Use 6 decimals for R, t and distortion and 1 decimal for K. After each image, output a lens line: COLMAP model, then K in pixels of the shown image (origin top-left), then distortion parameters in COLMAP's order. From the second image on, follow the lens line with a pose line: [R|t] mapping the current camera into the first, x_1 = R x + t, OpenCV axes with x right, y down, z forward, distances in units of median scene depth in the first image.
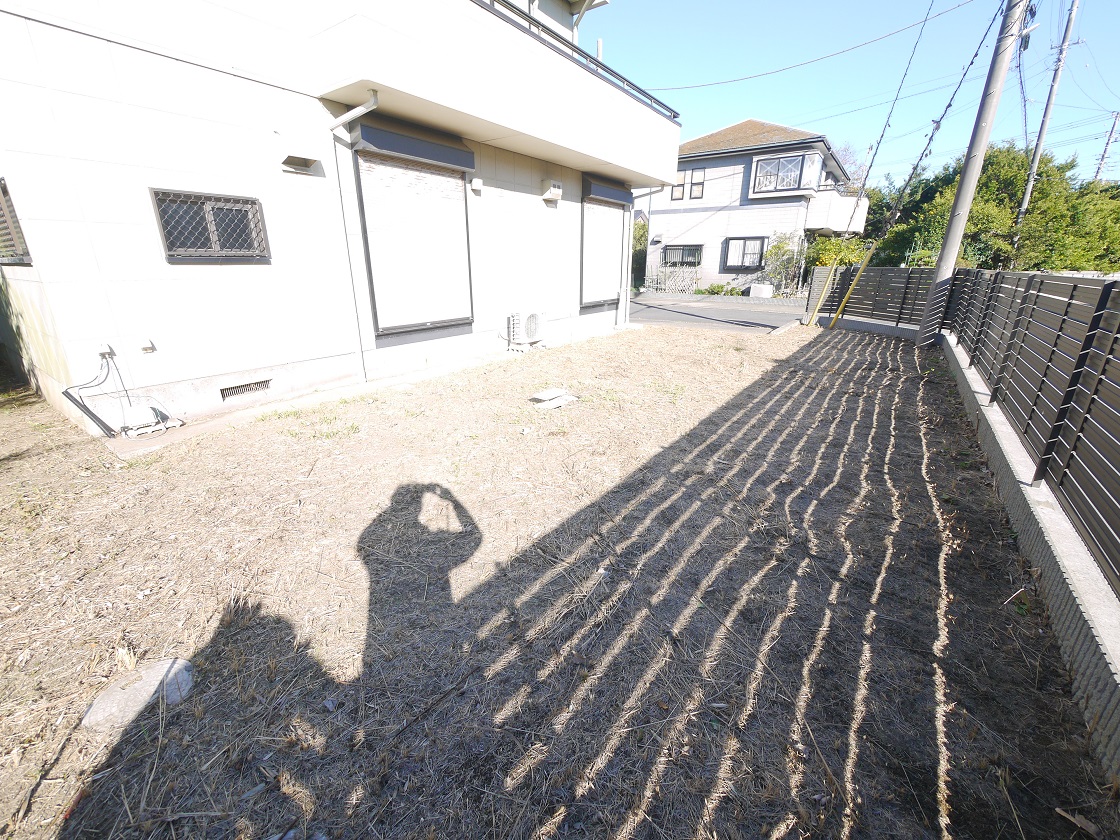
lens RADIAL K [[464.7, 0, 559.0], [0, 464.7, 420.9], [0, 0, 1]] dist [-0.006281, 0.000108]
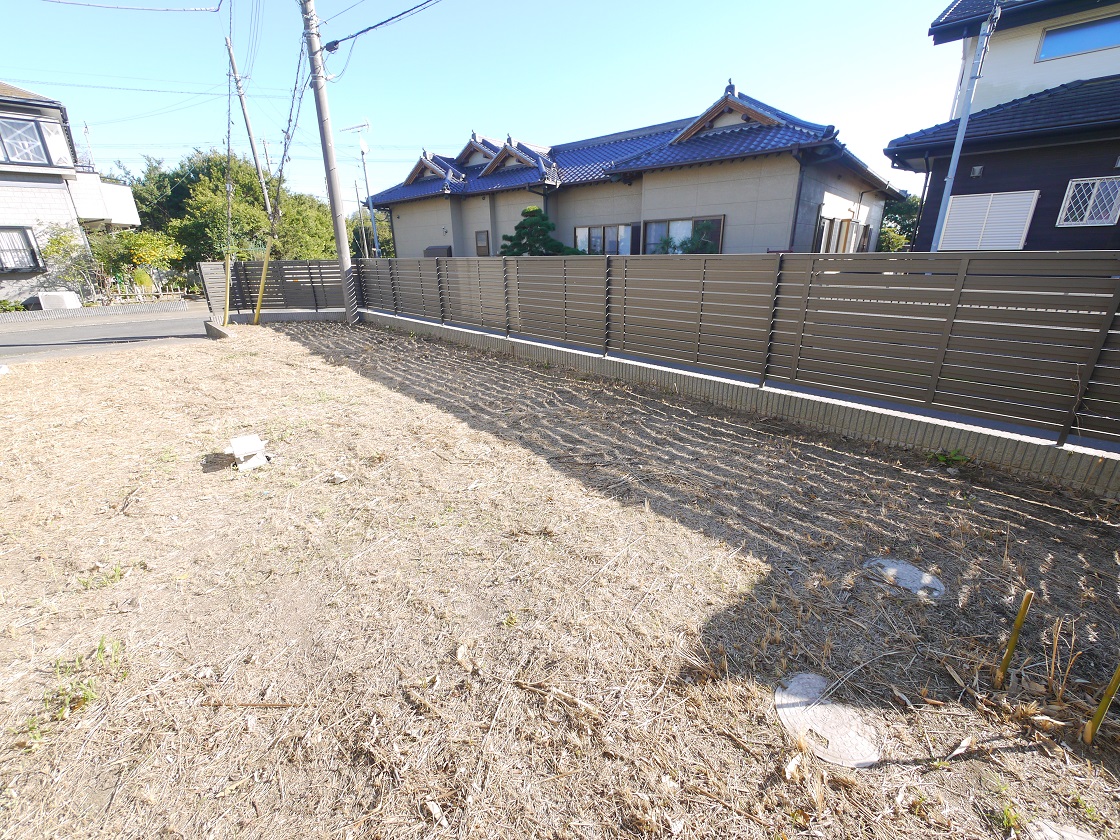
lens RADIAL K [[464.7, 0, 559.0], [0, 464.7, 420.9], [0, 0, 1]] dist [-0.006281, 0.000108]
pose [[0.192621, -0.338267, 0.921125, -0.717248], [0.334000, 0.905256, 0.262595, -0.151023], [-0.922681, 0.257075, 0.287353, 0.468479]]
